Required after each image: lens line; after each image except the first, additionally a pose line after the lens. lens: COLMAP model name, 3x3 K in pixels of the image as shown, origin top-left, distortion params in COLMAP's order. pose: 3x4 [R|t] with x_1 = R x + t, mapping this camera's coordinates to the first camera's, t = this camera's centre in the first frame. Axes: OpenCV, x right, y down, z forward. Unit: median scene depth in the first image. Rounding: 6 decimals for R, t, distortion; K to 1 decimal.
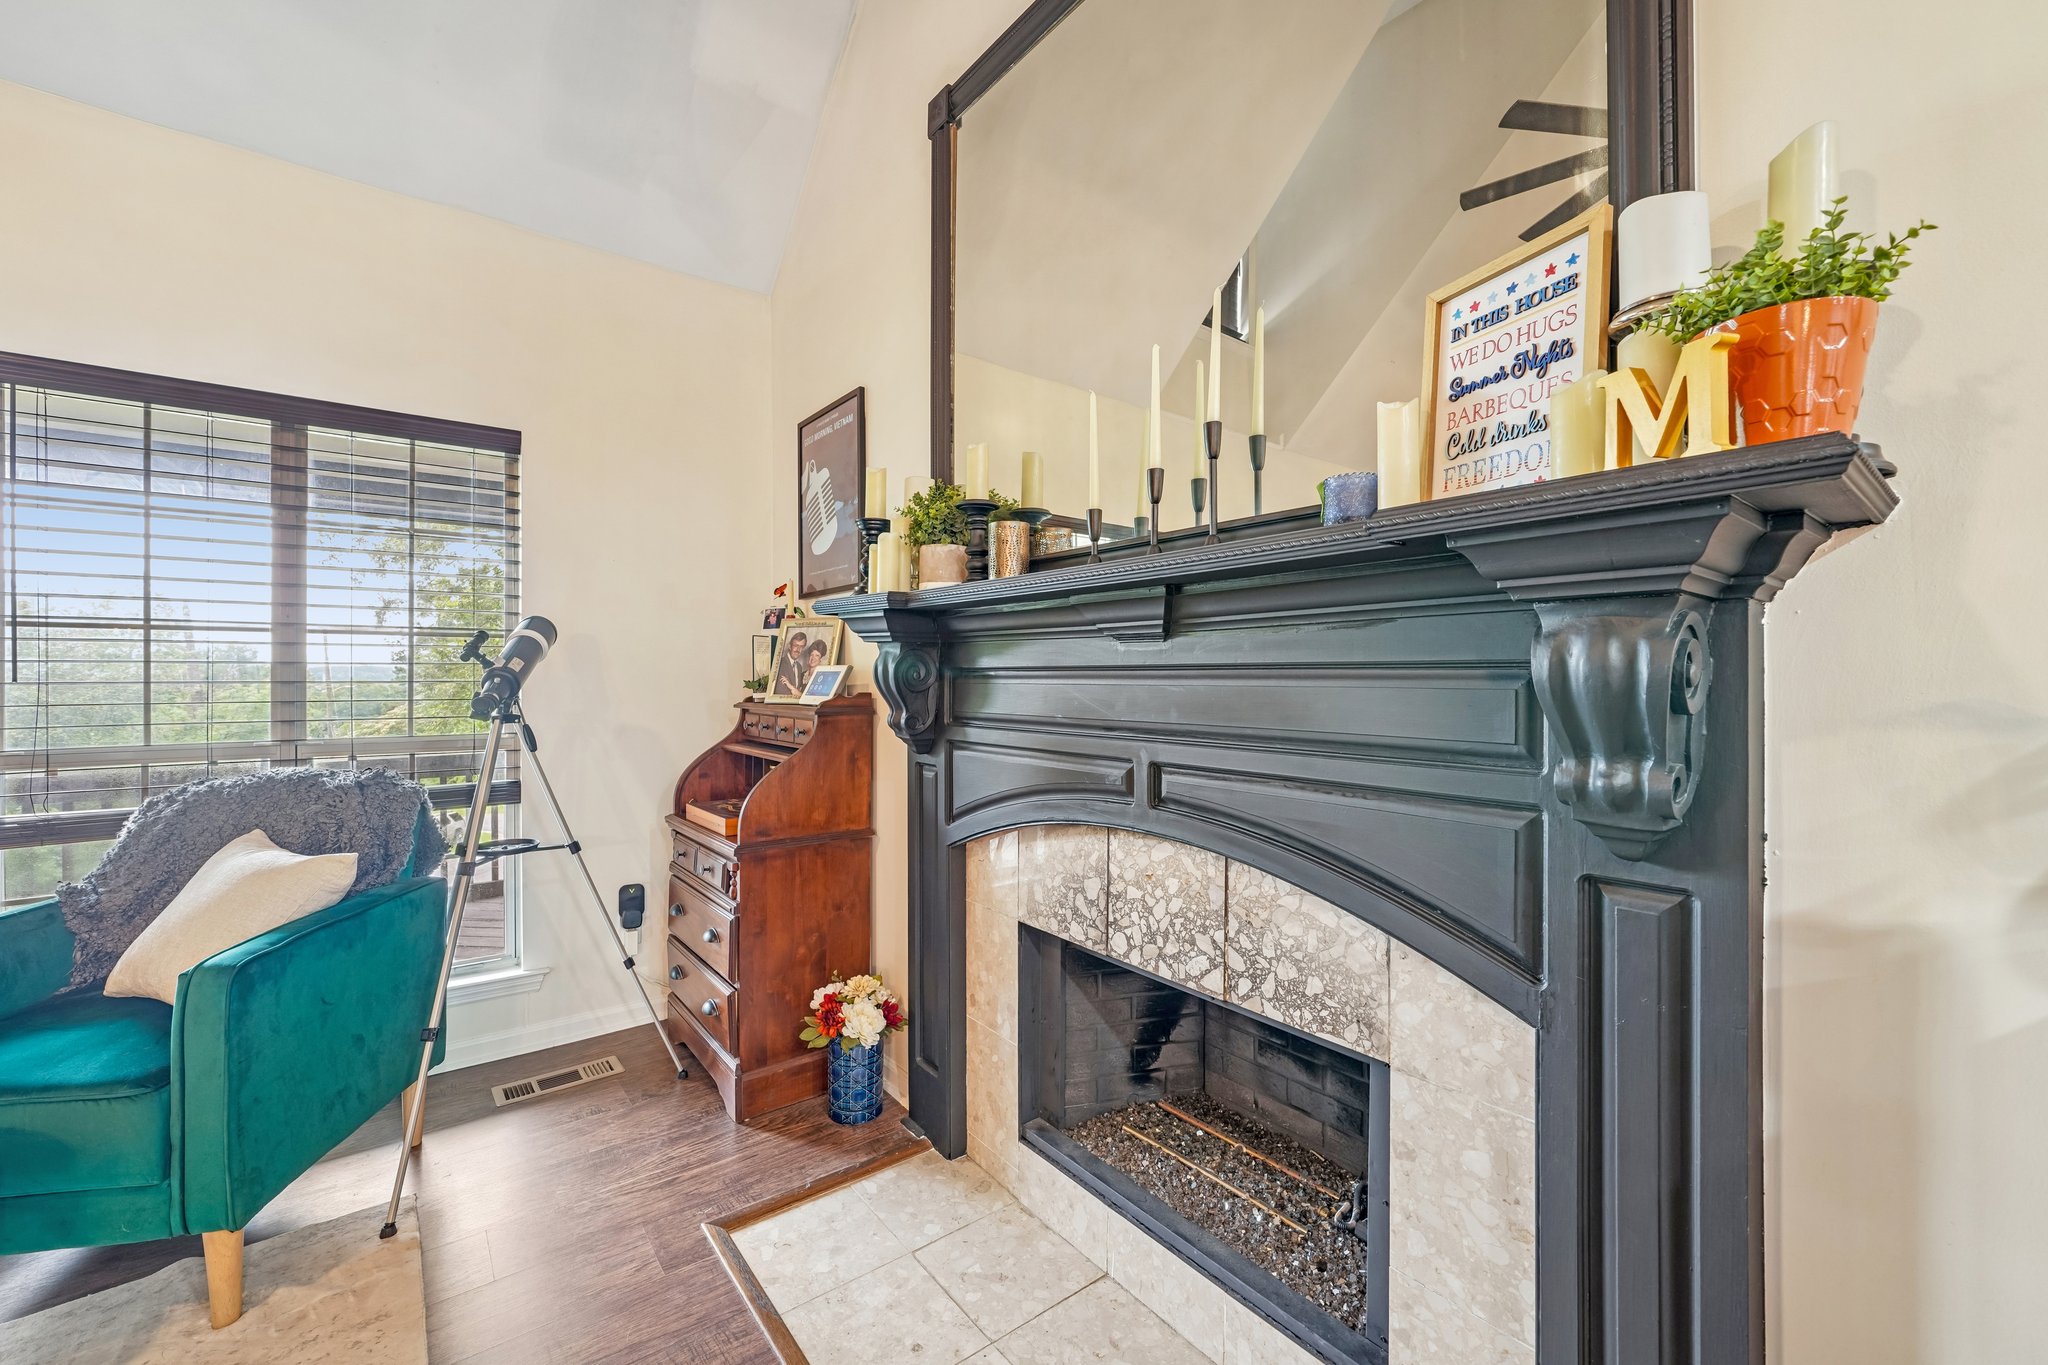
lens RADIAL K [[819.2, 0, 1034.3], [0, 819.2, 672.7], [0, 0, 1]] dist [-0.009667, 0.000577]
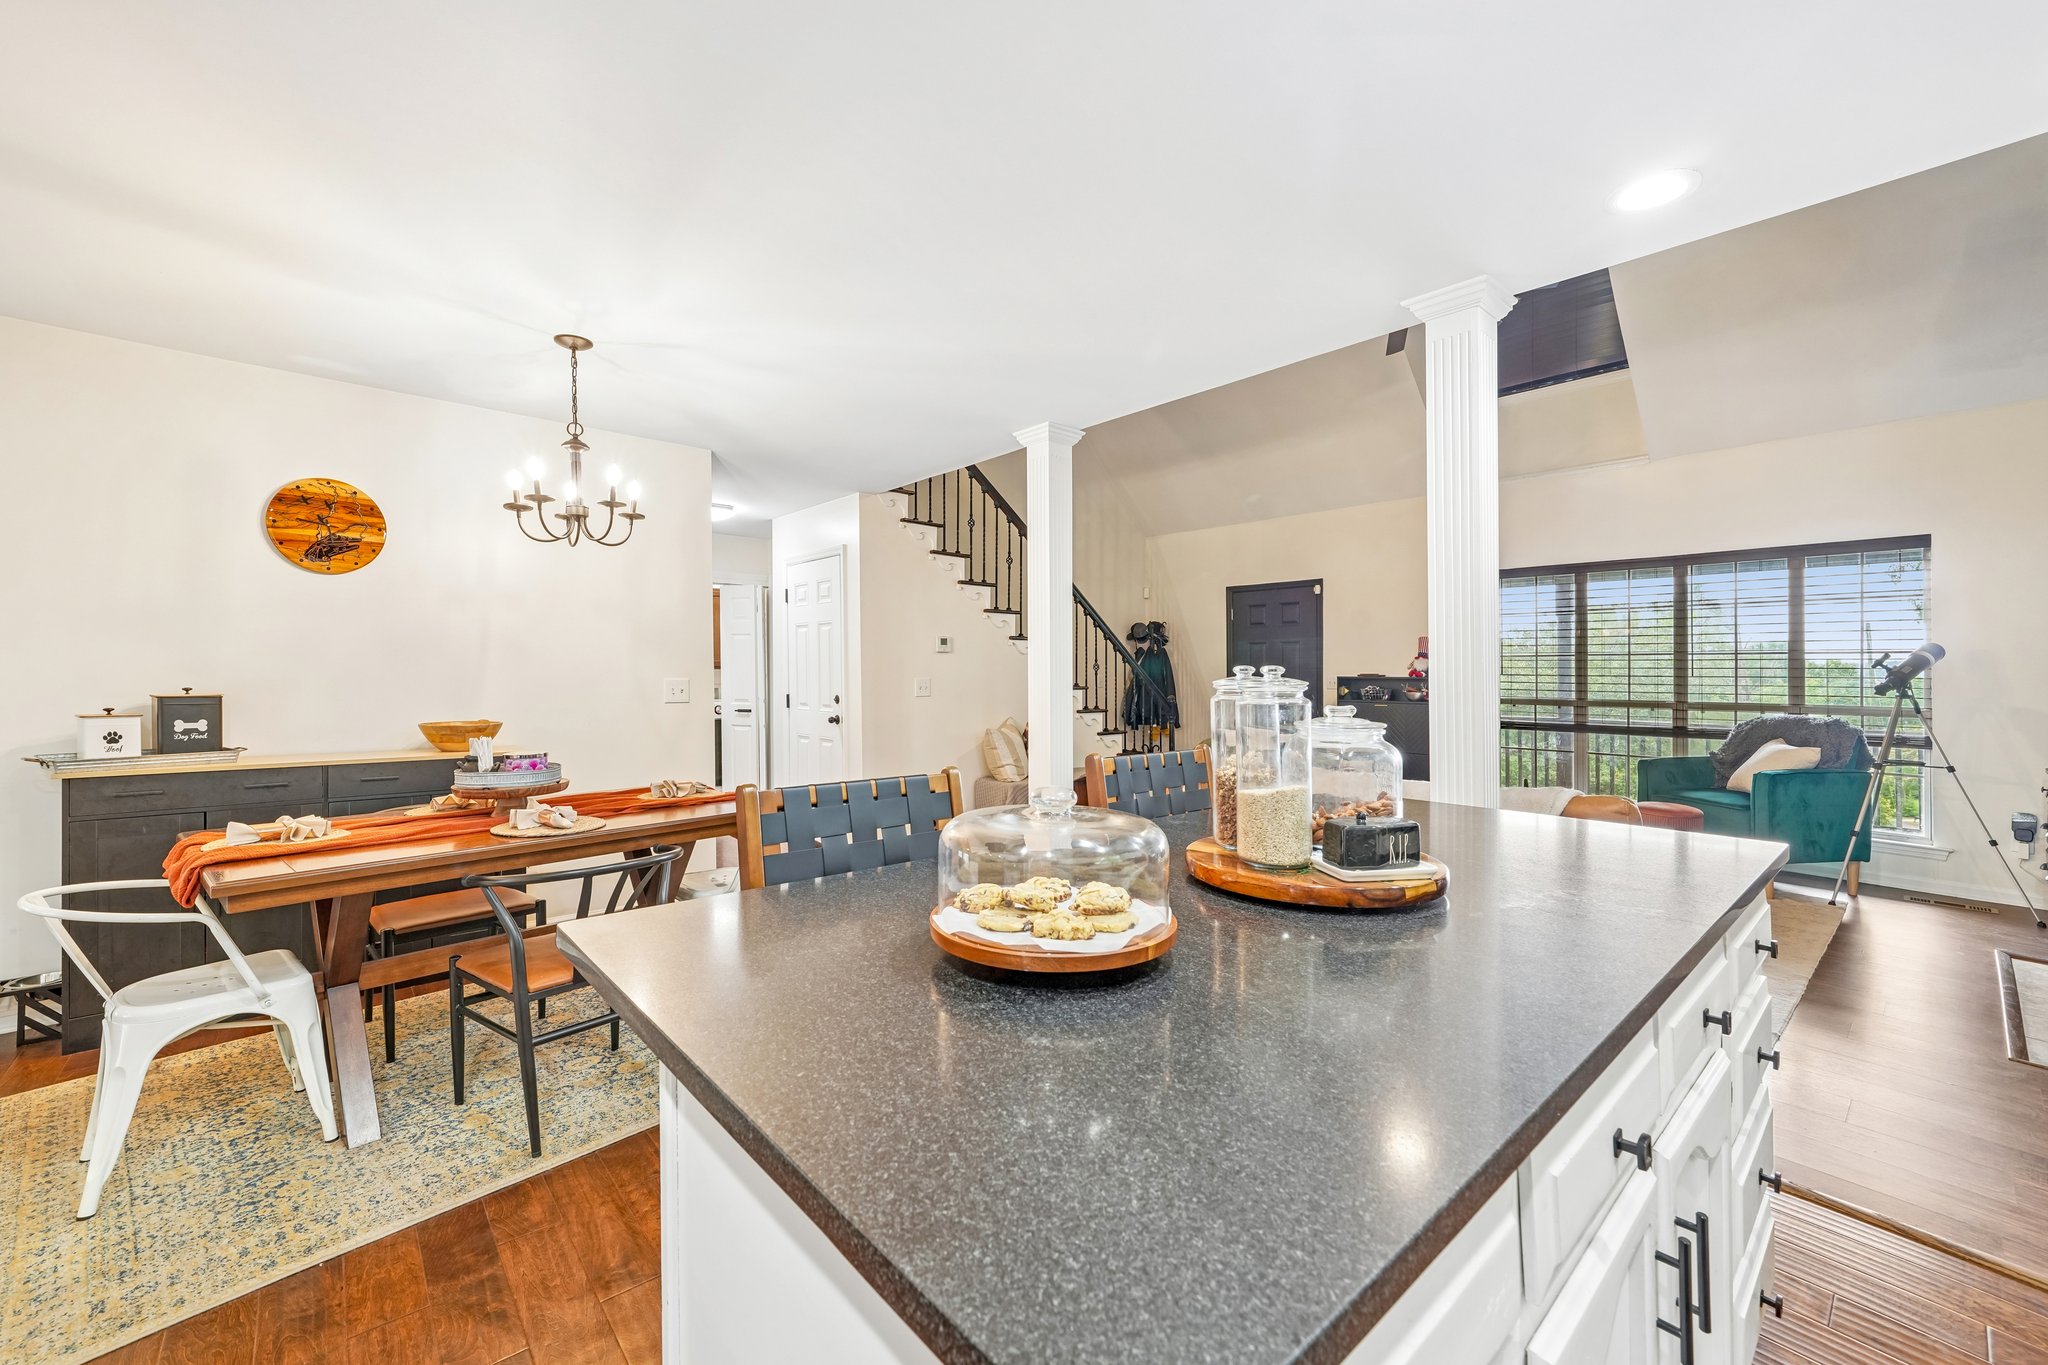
lens RADIAL K [[819.2, 0, 1034.4], [0, 819.2, 674.4], [0, 0, 1]] dist [-0.009667, 0.000577]
pose [[0.057223, 0.001246, -0.998361, 1.302077], [-0.000036, 0.999999, 0.001246, 0.001319], [0.998361, -0.000036, 0.057223, -1.326485]]
